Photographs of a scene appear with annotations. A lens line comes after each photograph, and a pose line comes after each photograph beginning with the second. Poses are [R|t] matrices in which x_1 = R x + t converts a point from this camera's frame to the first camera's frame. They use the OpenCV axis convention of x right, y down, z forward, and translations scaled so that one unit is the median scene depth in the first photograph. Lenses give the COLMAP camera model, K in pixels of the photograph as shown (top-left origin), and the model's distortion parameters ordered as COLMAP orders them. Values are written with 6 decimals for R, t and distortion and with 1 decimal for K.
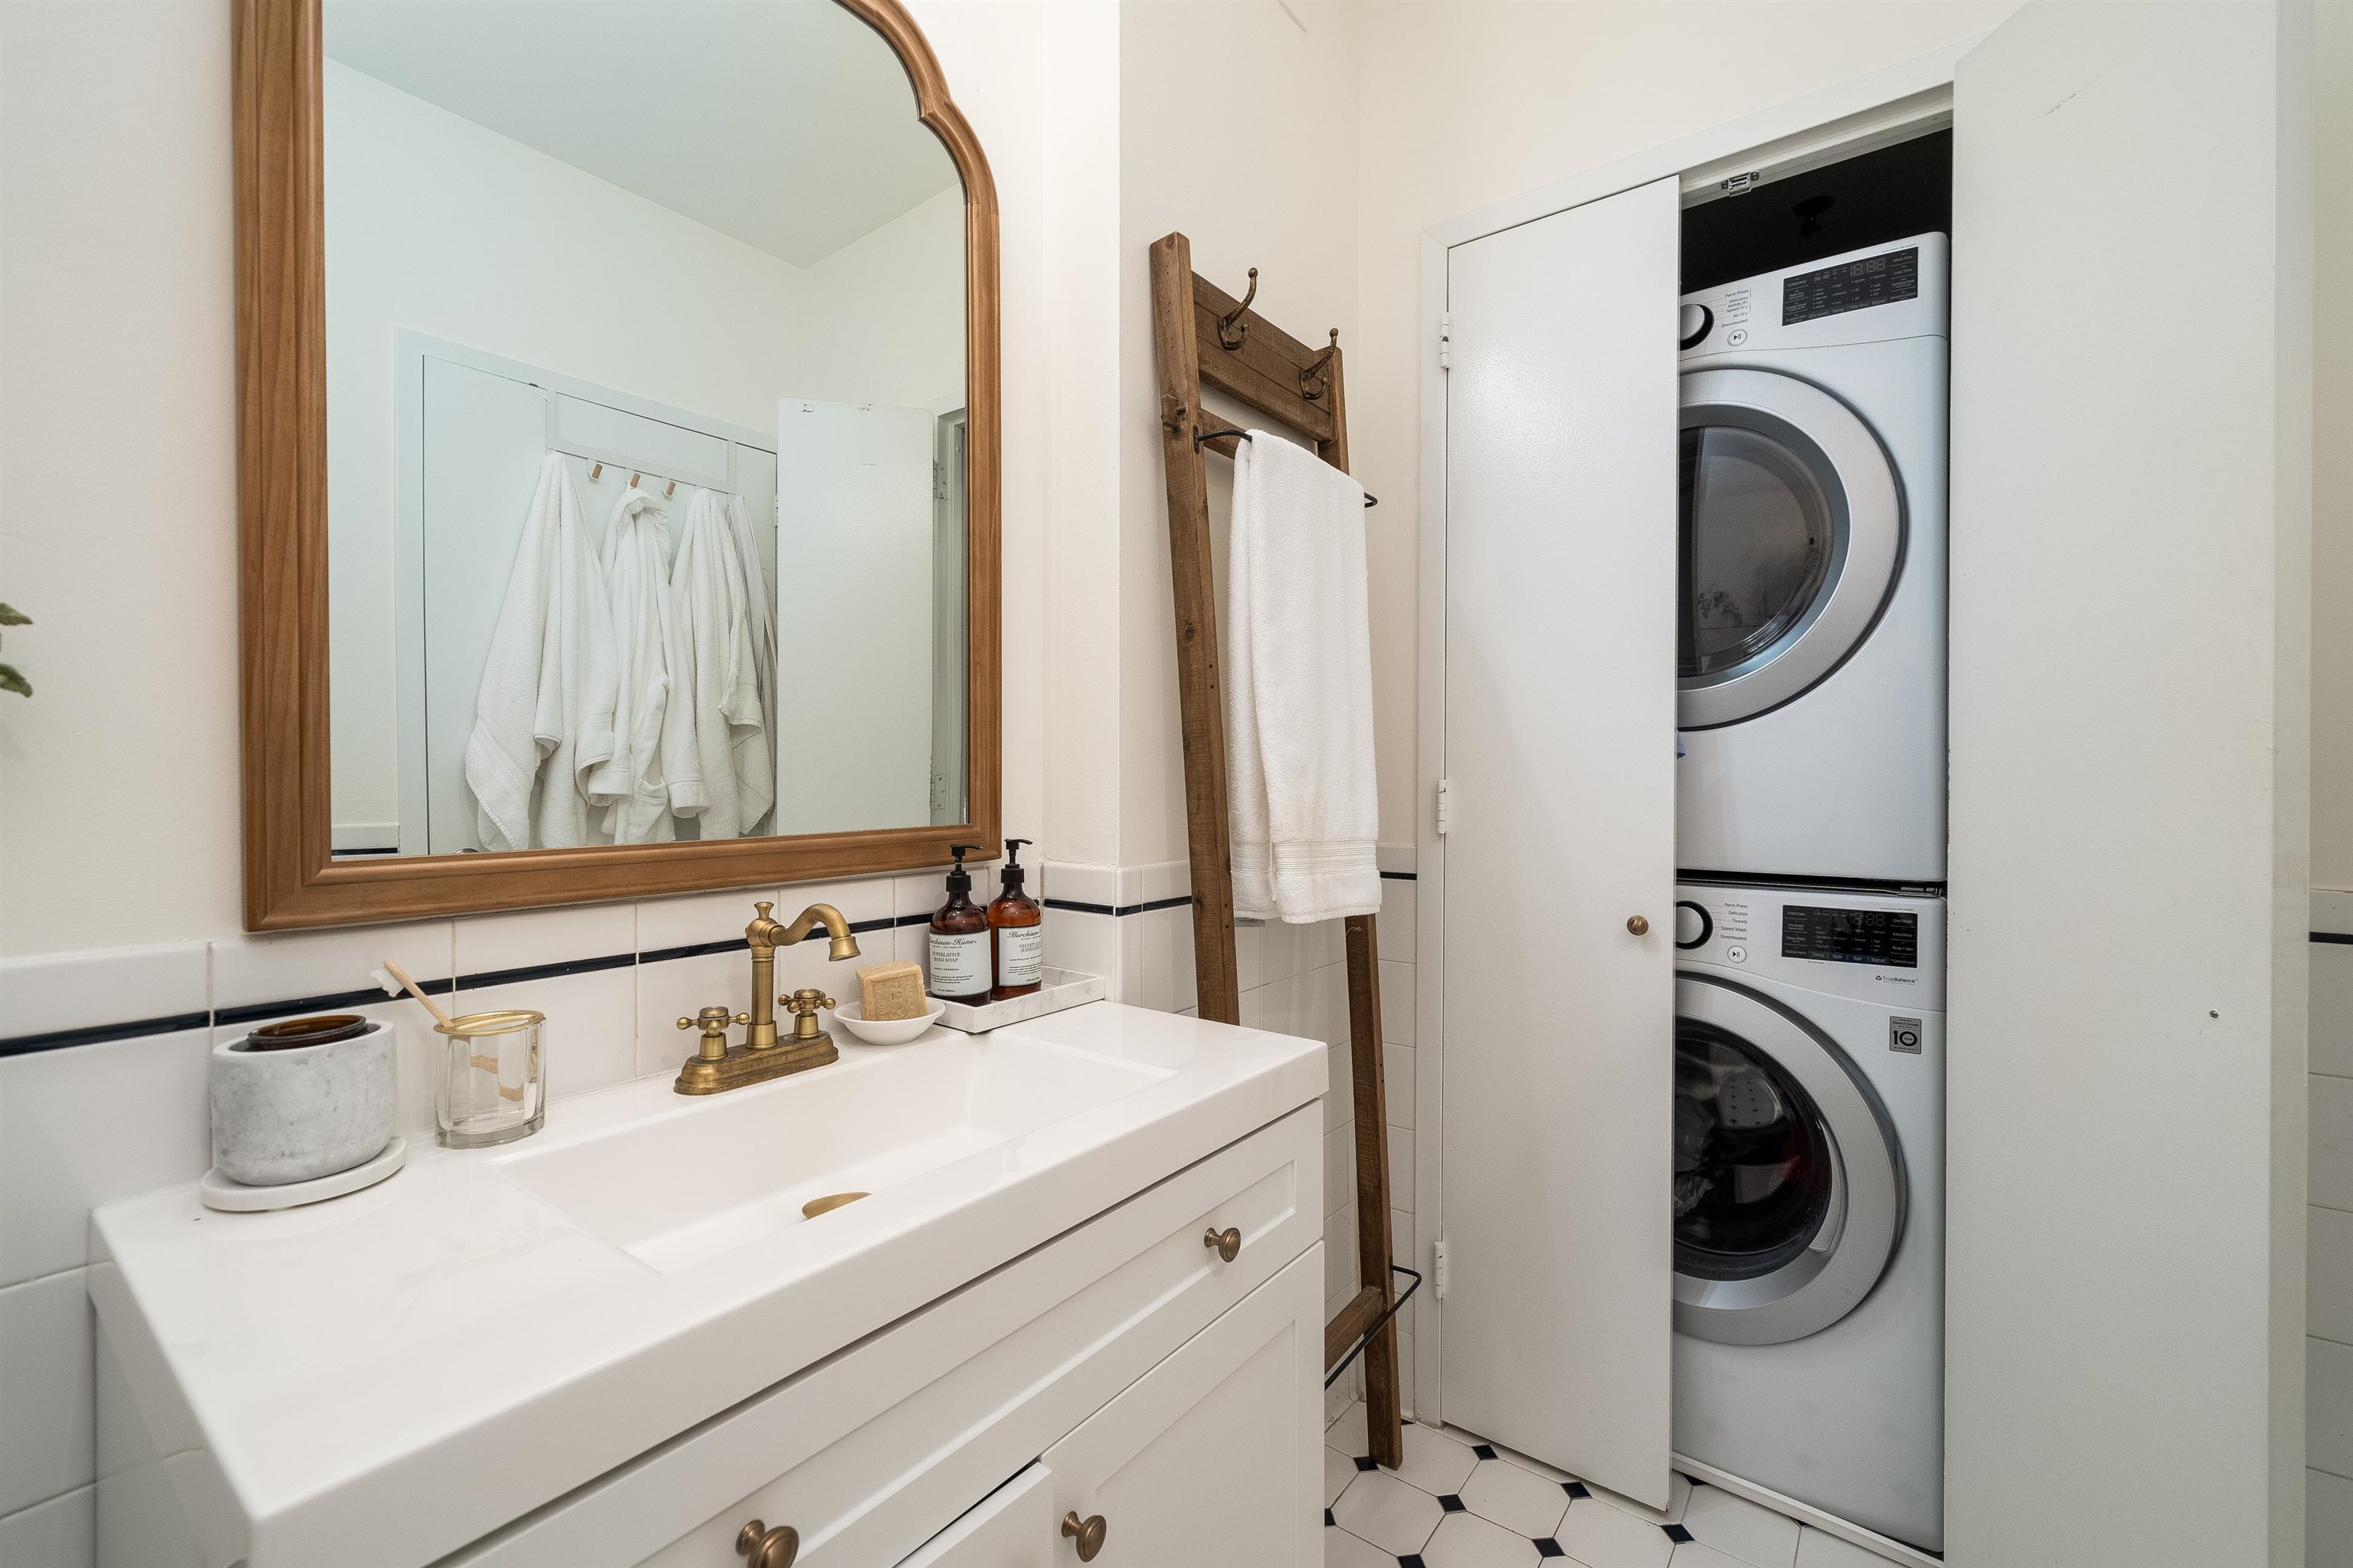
lens RADIAL K [[987.1, 0, 1182.4], [0, 987.1, 765.8], [0, 0, 1]] dist [0.000414, 0.000066]
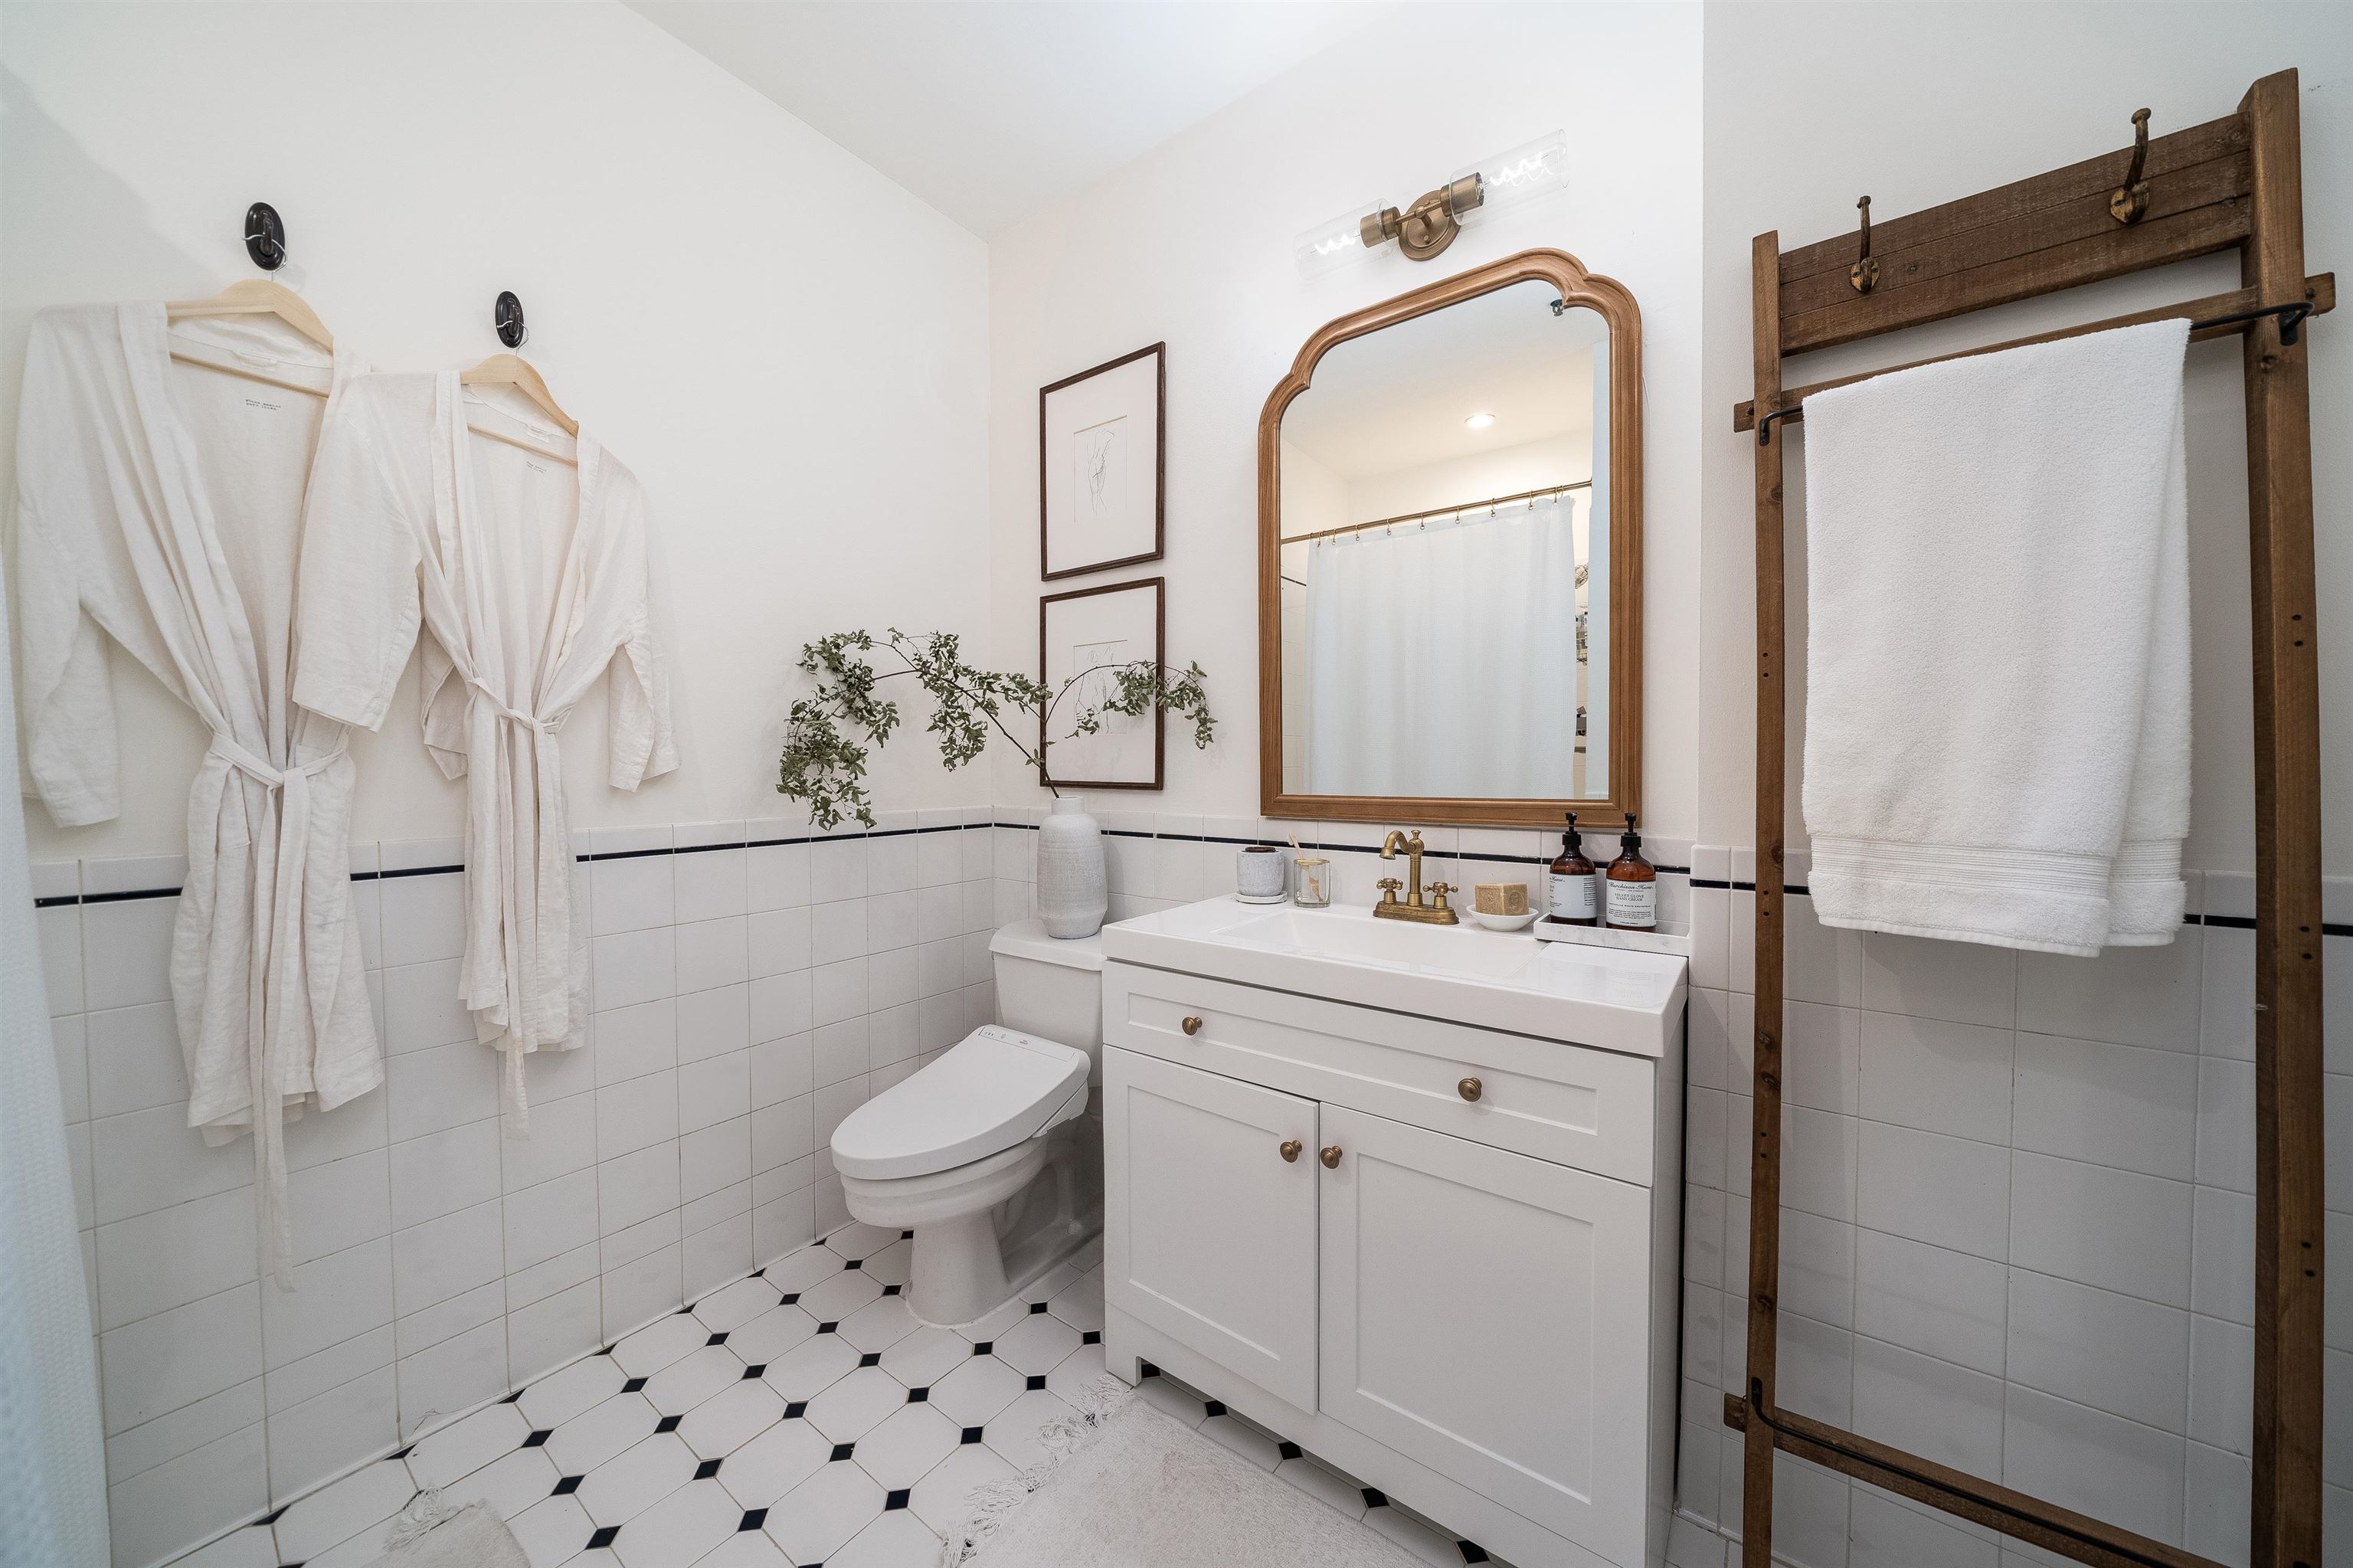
lens RADIAL K [[823.7, 0, 1188.9], [0, 823.7, 787.1], [0, 0, 1]] dist [-0.006651, -0.000012]
pose [[0.012274, 0.025447, -0.999601, 0.954570], [0.015064, 0.999558, 0.025631, 0.002982], [0.999811, -0.015372, 0.011885, 0.435518]]
